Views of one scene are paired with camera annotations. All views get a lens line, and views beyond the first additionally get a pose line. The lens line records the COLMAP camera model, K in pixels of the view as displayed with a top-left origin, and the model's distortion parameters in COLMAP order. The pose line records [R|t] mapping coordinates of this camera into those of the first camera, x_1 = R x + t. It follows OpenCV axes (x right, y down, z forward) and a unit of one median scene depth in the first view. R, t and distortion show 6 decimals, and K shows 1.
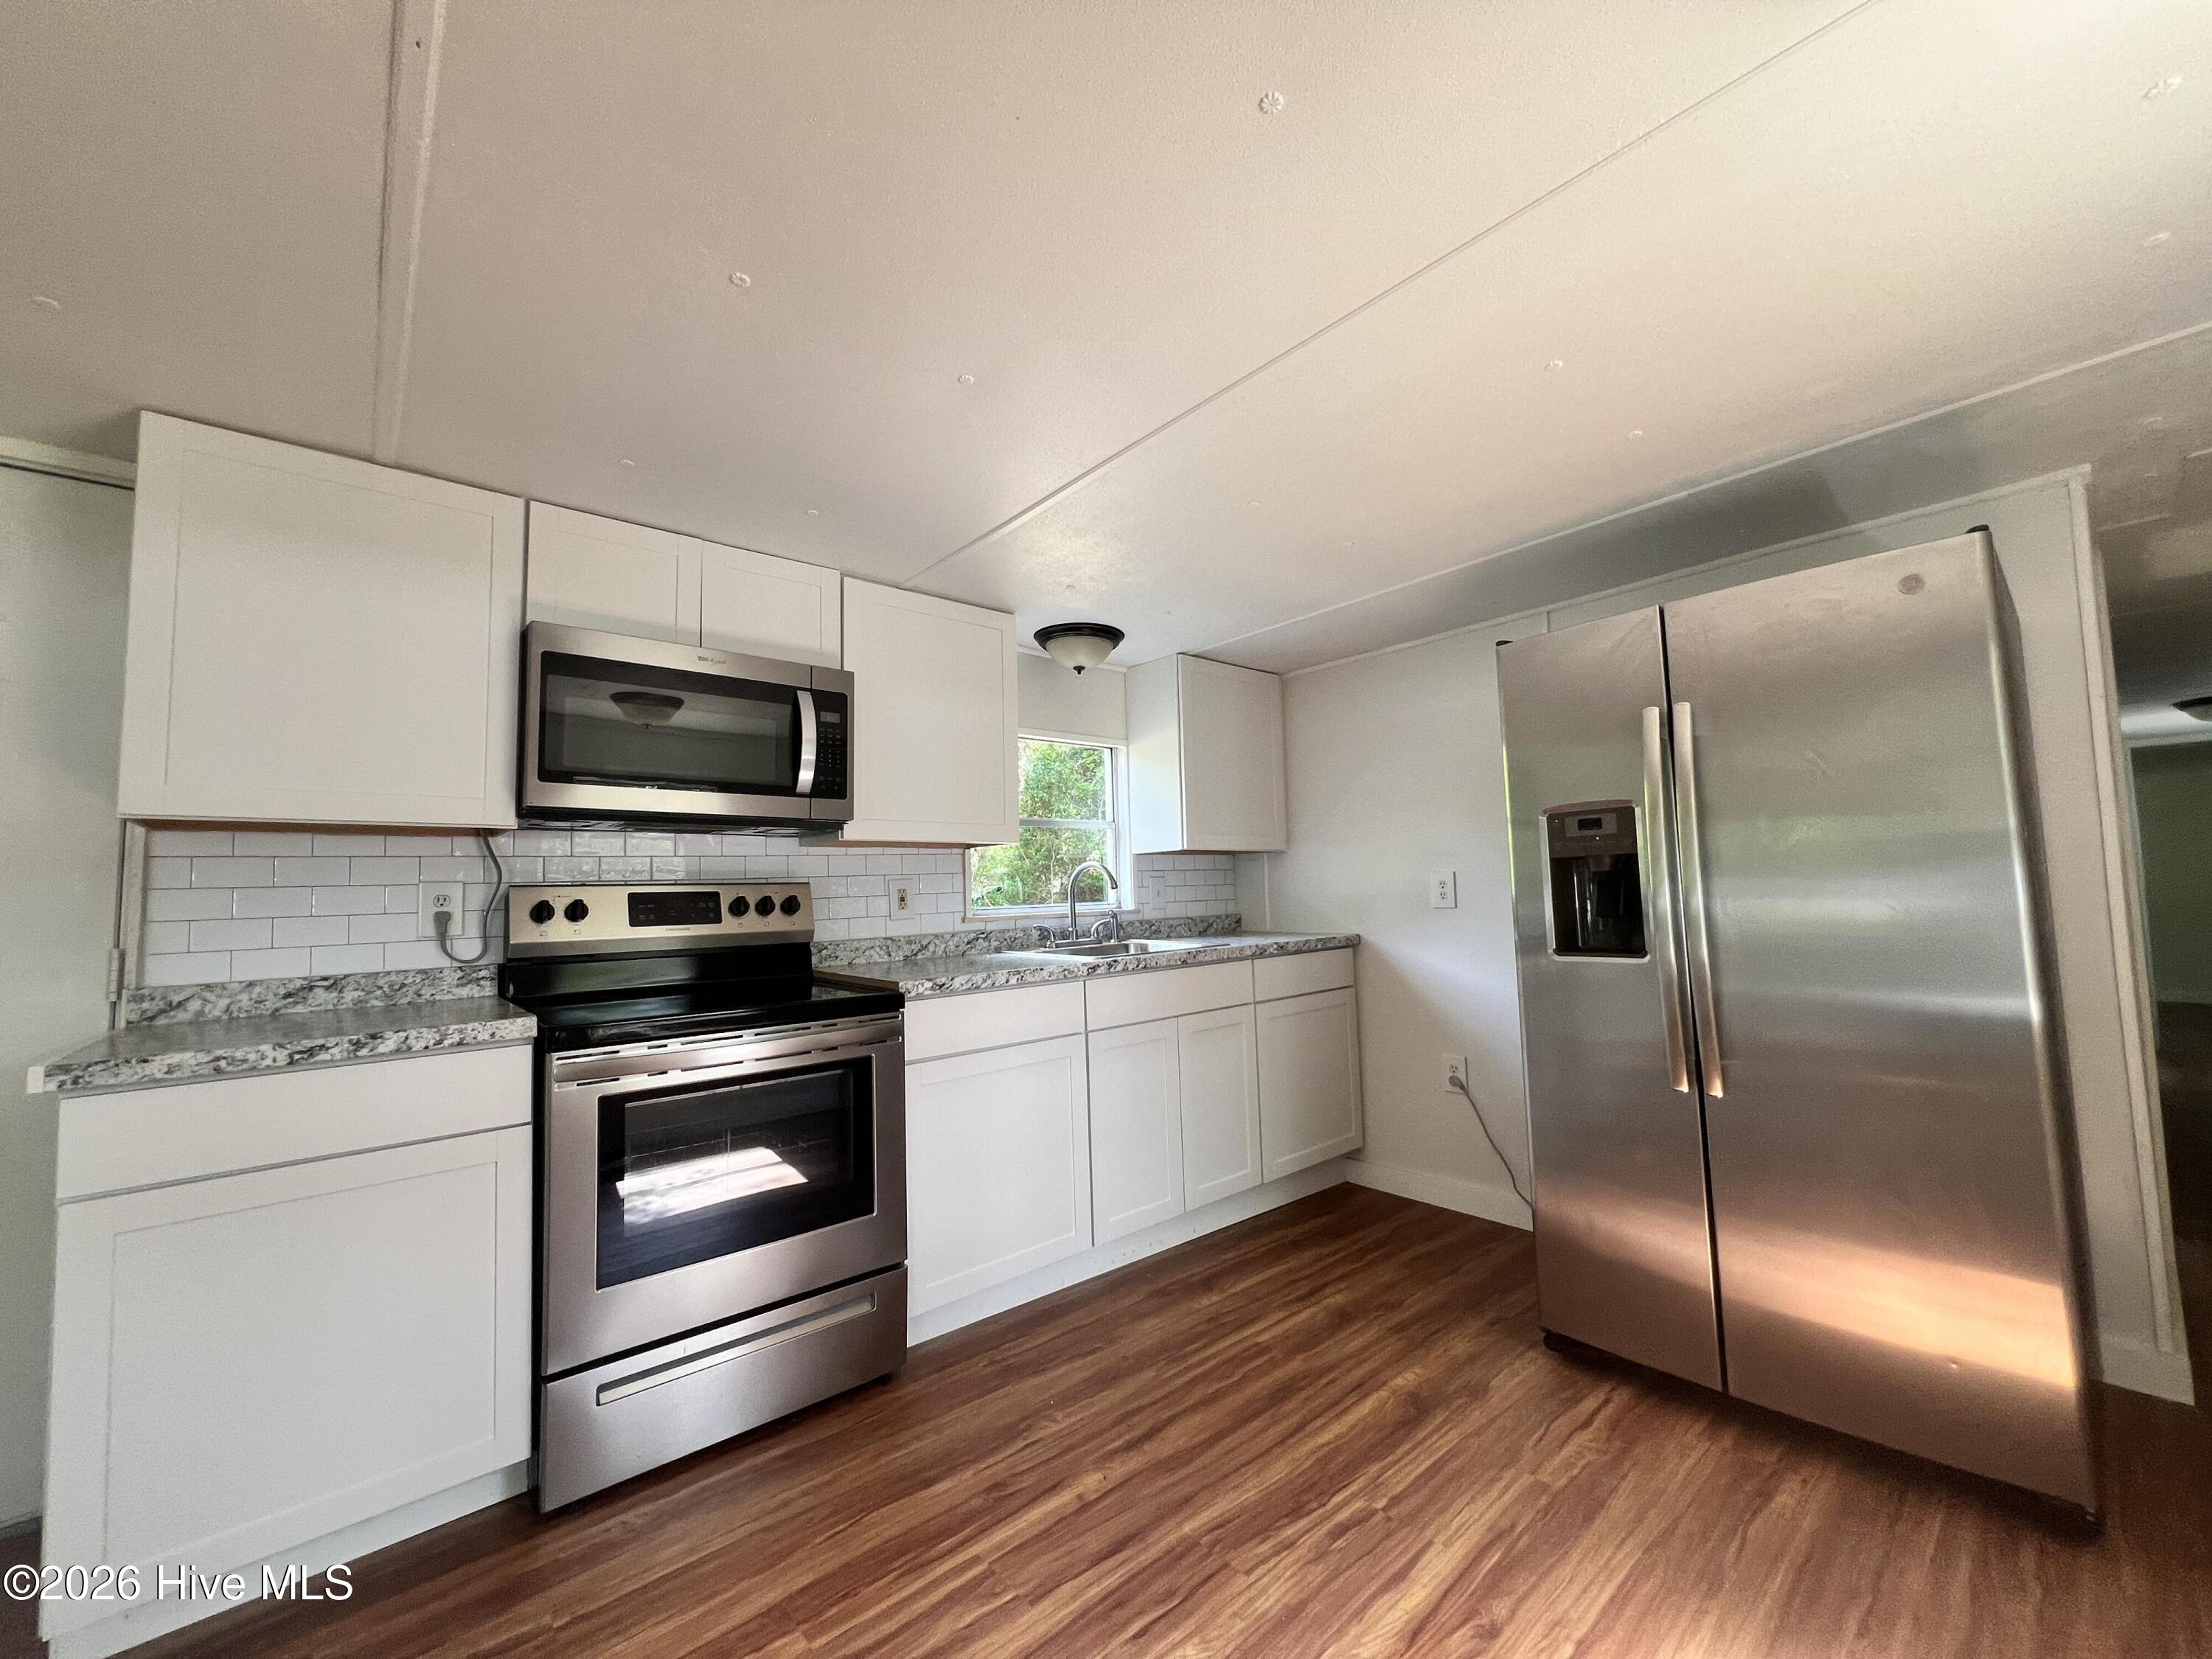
lens RADIAL K [[884.3, 0, 1104.9], [0, 884.3, 830.2], [0, 0, 1]] dist [0.000800, -0.000283]
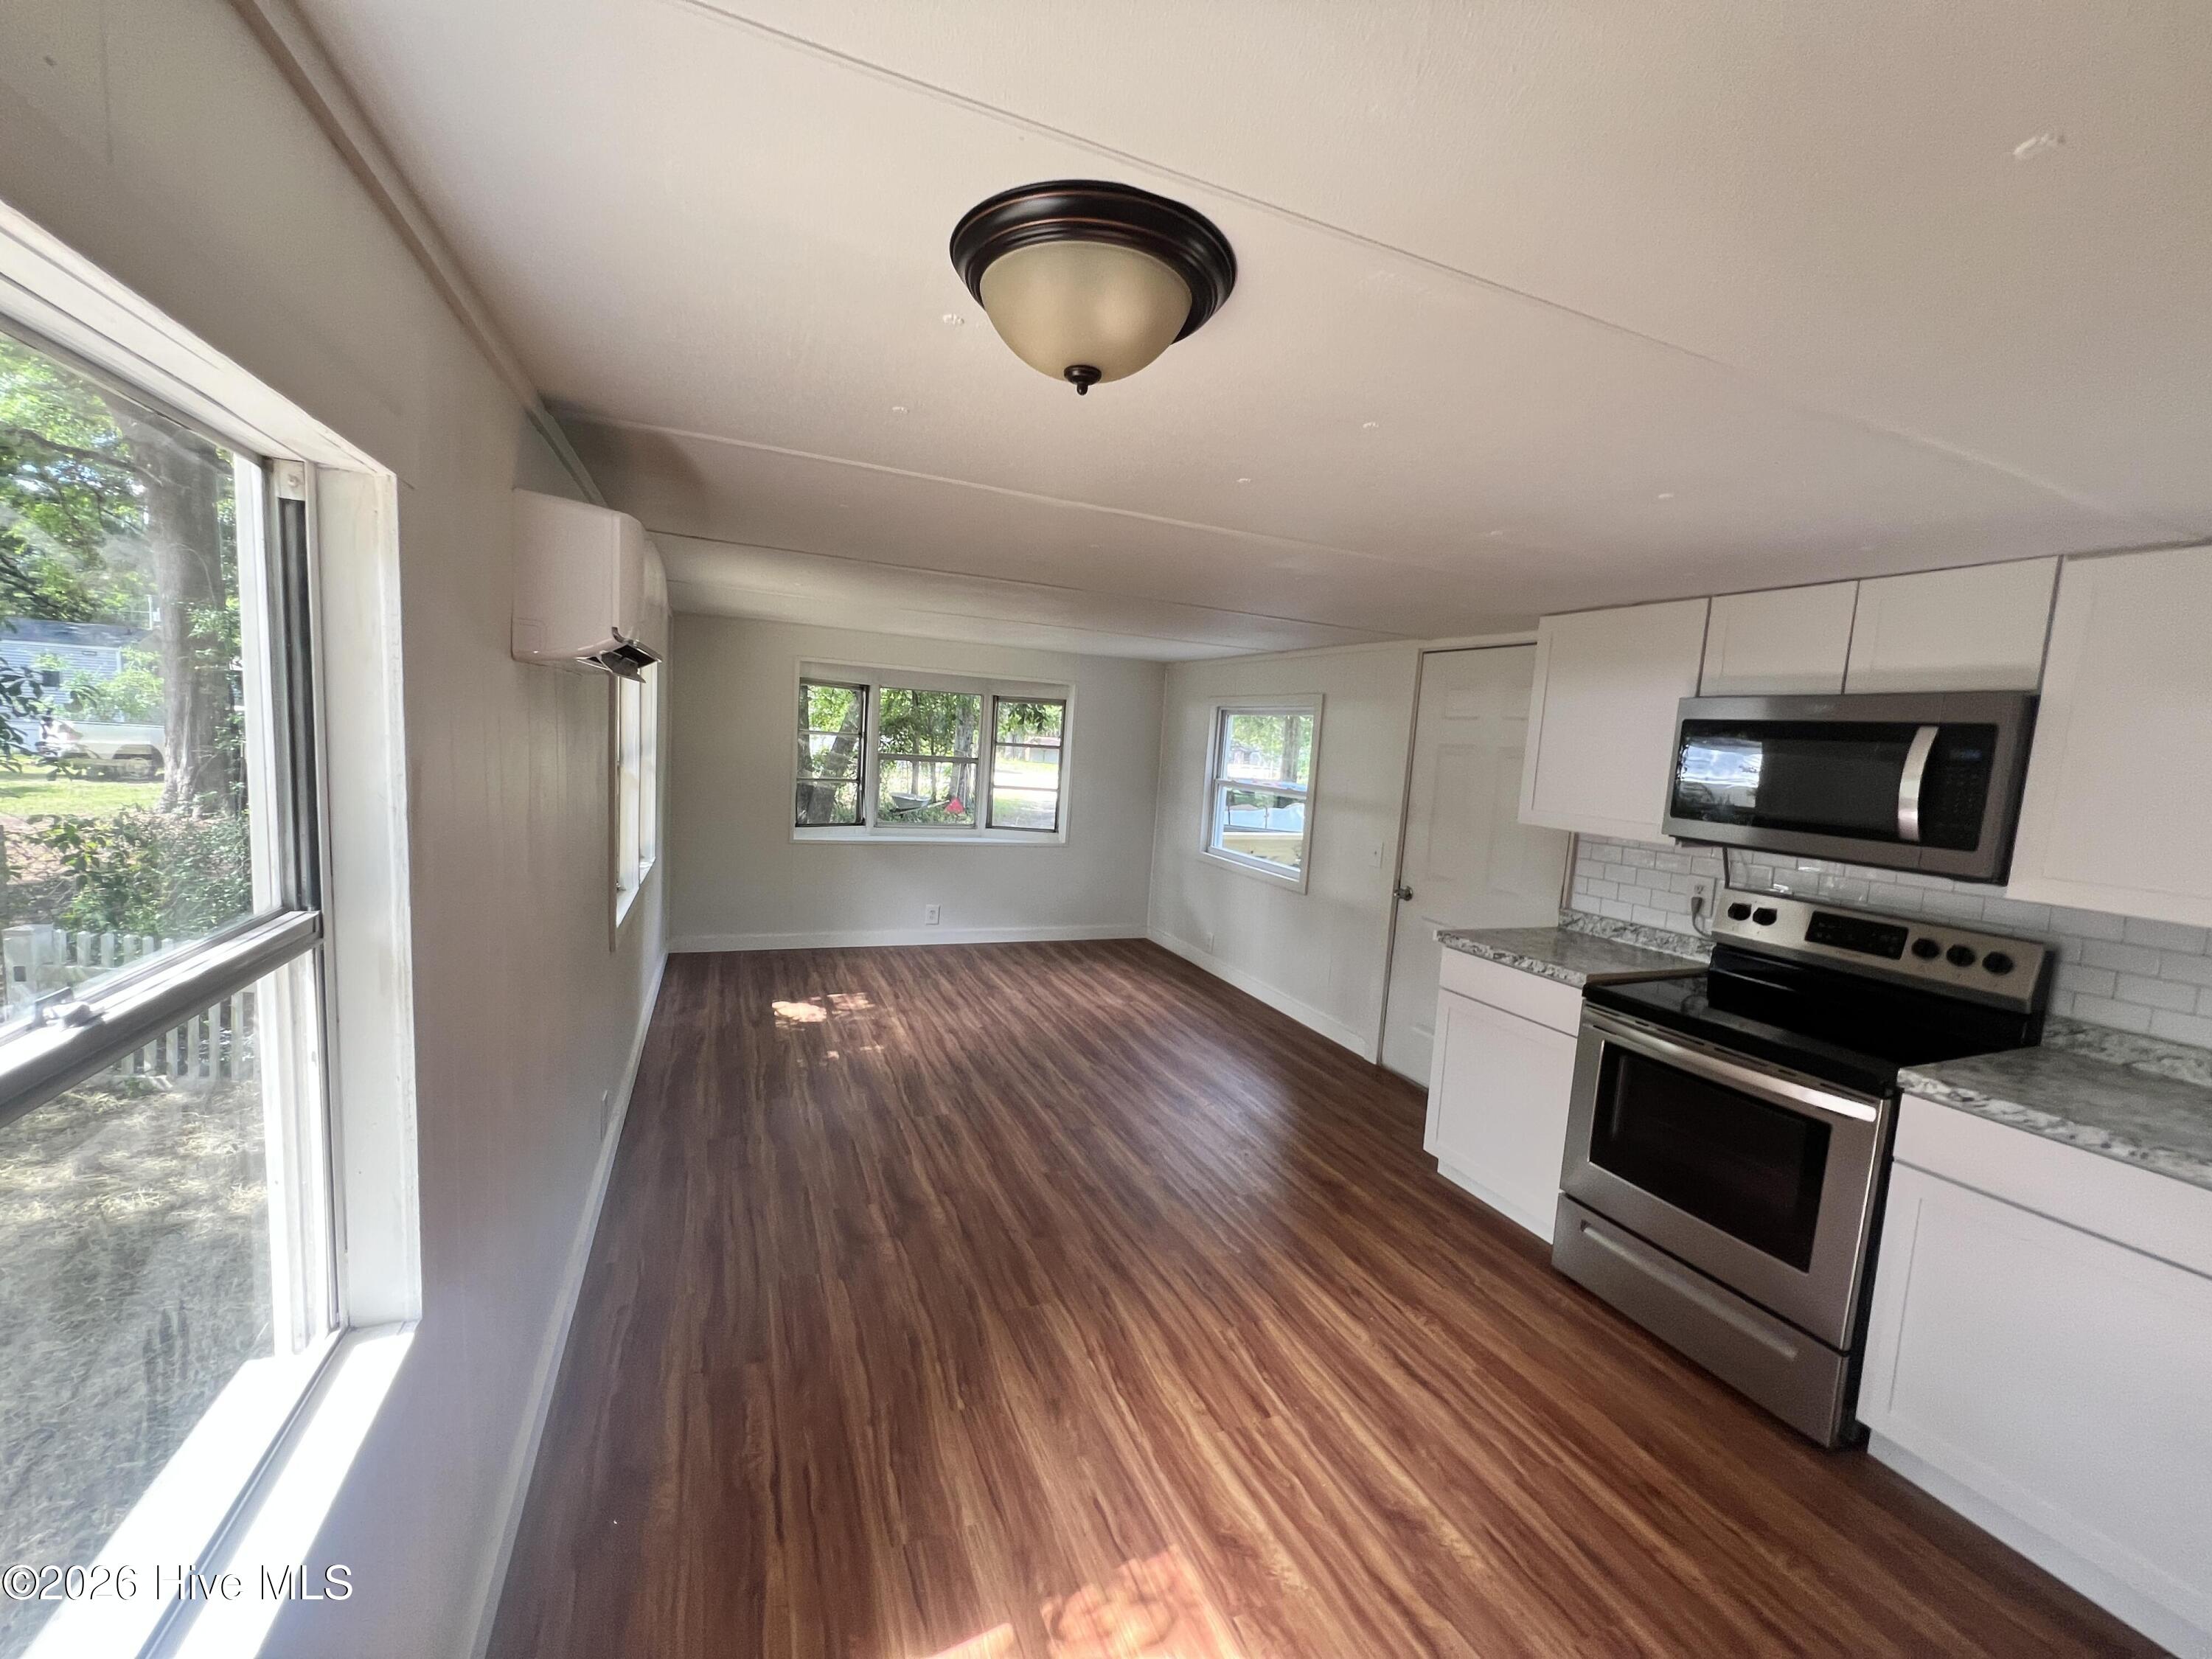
lens RADIAL K [[884.3, 0, 1103.1], [0, 884.3, 829.8], [0, 0, 1]] dist [0.000800, -0.000283]
pose [[-0.305574, 0.107357, -0.946097, 0.850359], [0.014416, 0.994031, 0.108140, -0.179019], [0.952059, 0.019406, -0.305297, 0.526552]]
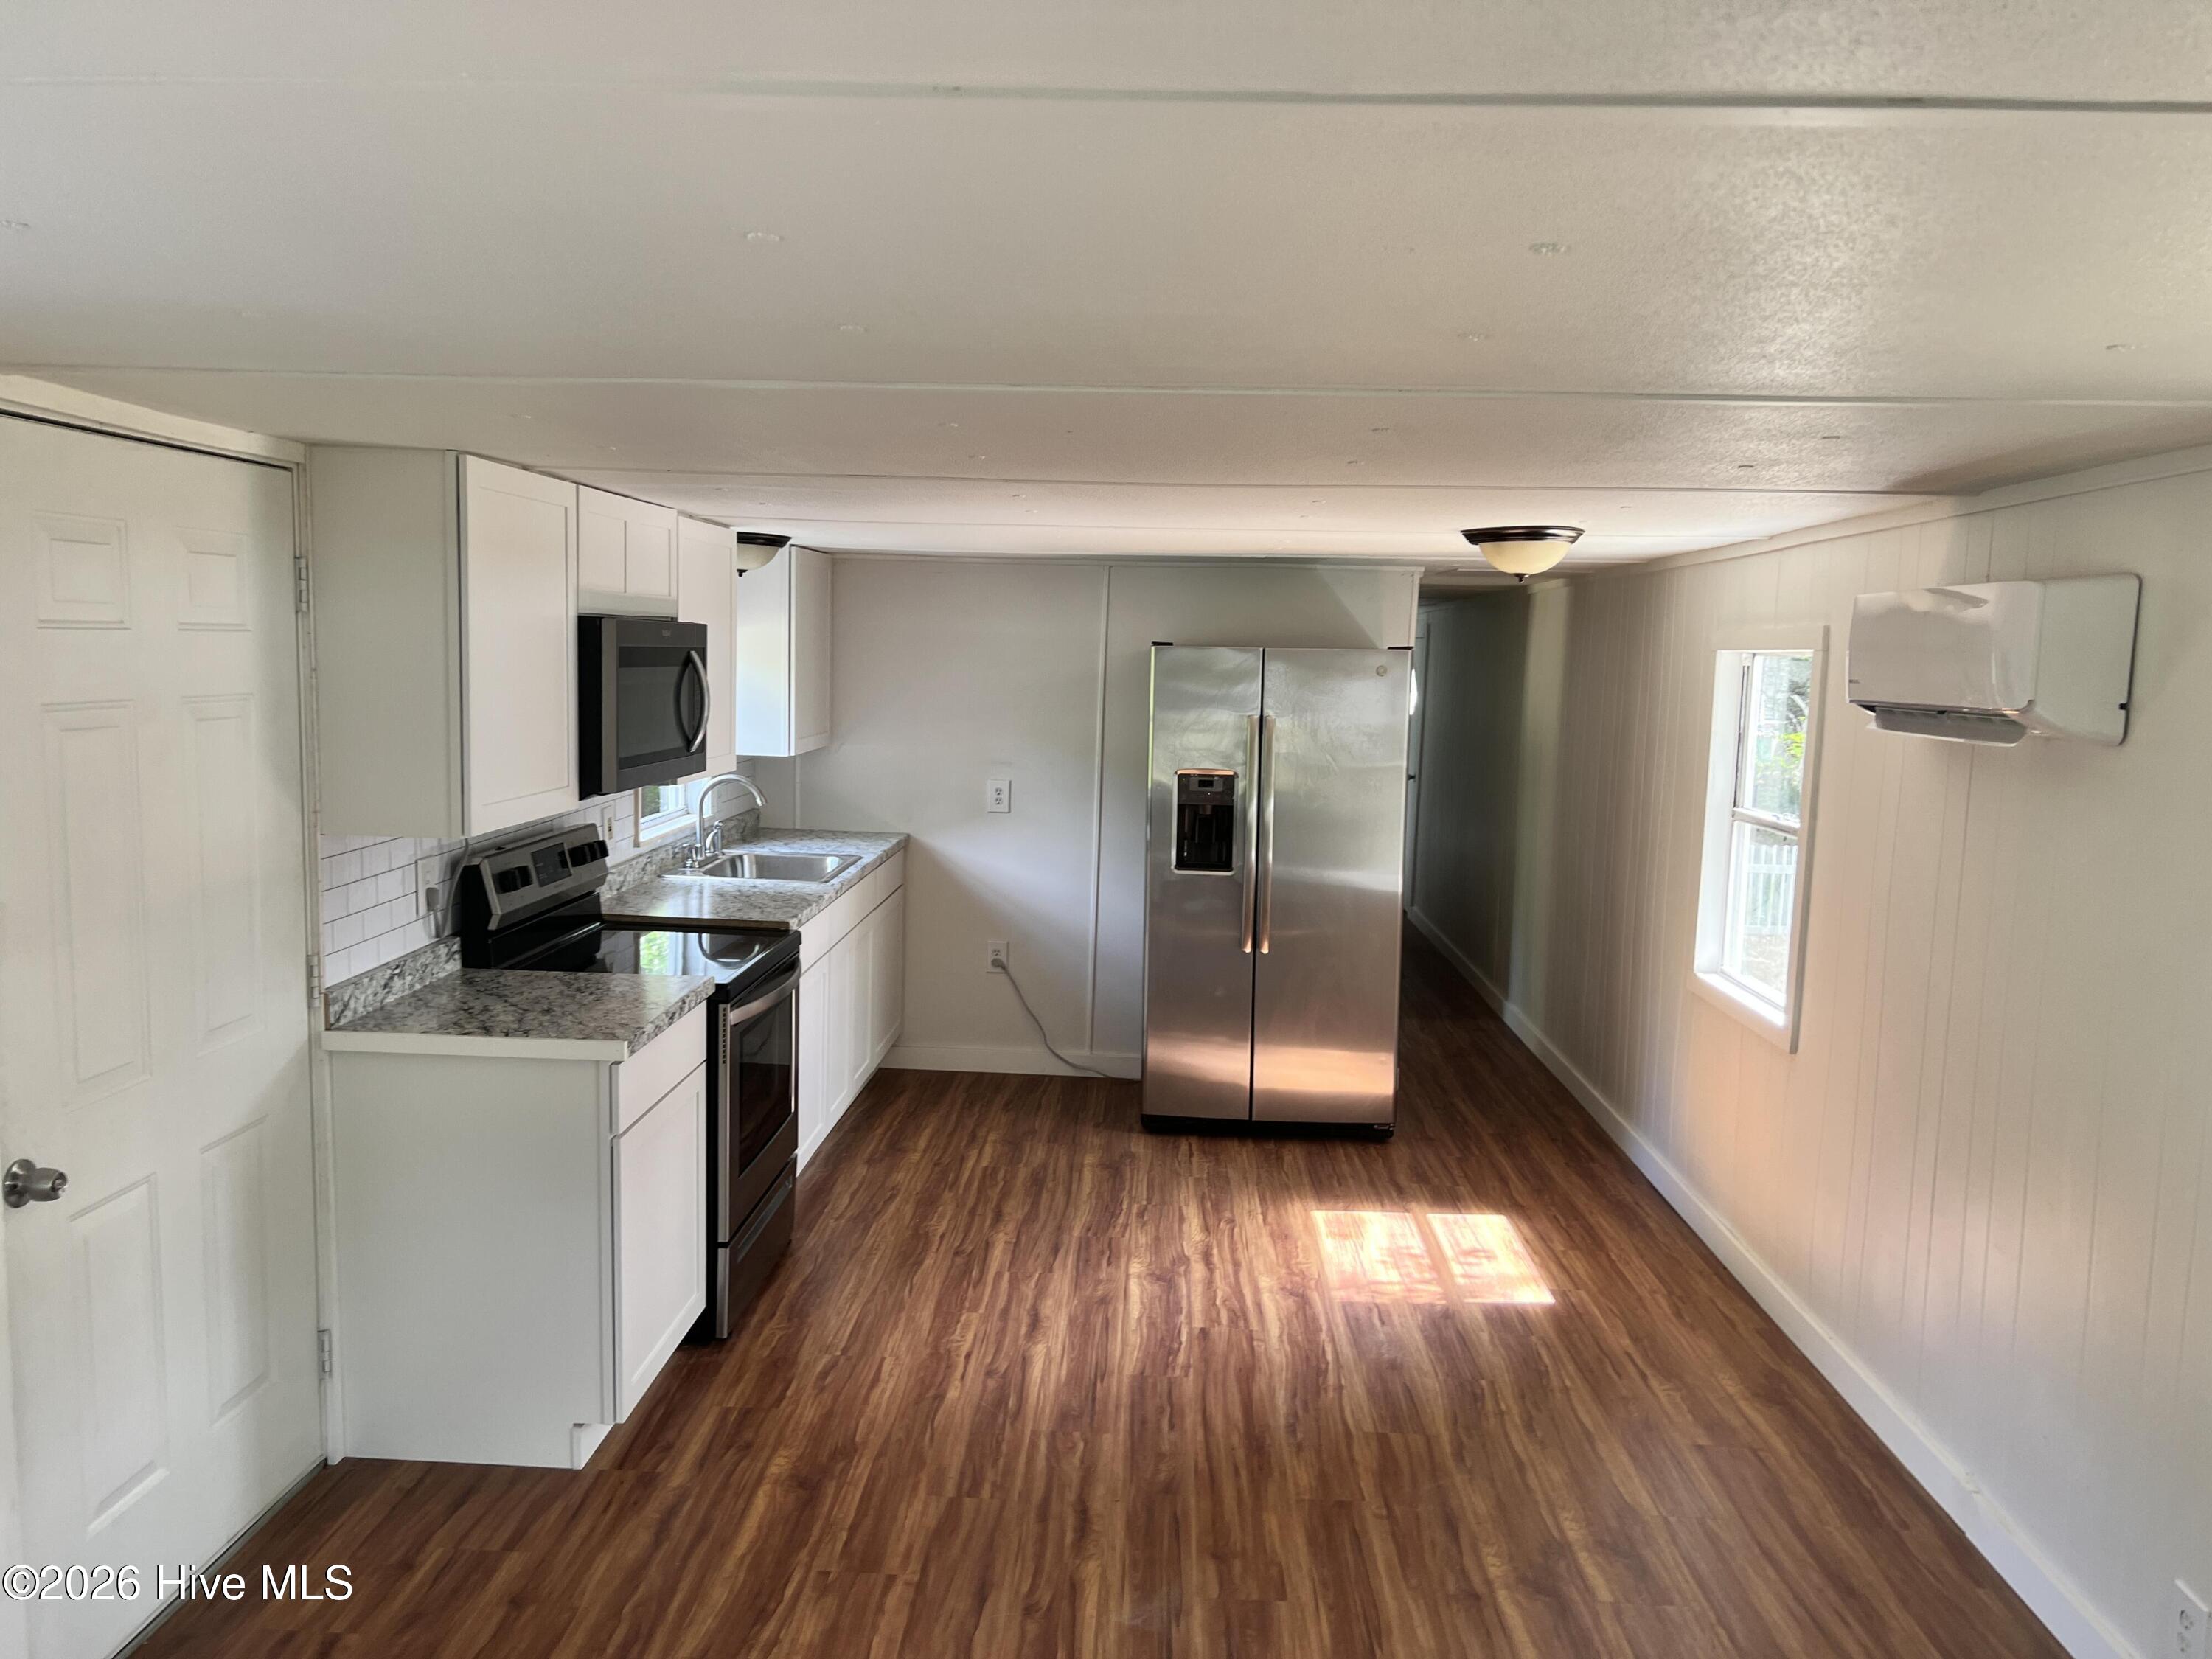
lens RADIAL K [[1623.4, 0, 1106.2], [0, 1623.4, 820.0], [0, 0, 1]] dist [0.045979, -0.007890]
pose [[0.686241, -0.031330, 0.726699, -1.529578], [-0.101254, 0.985230, 0.138093, -0.300444], [-0.720292, -0.168346, 0.672933, -0.716180]]
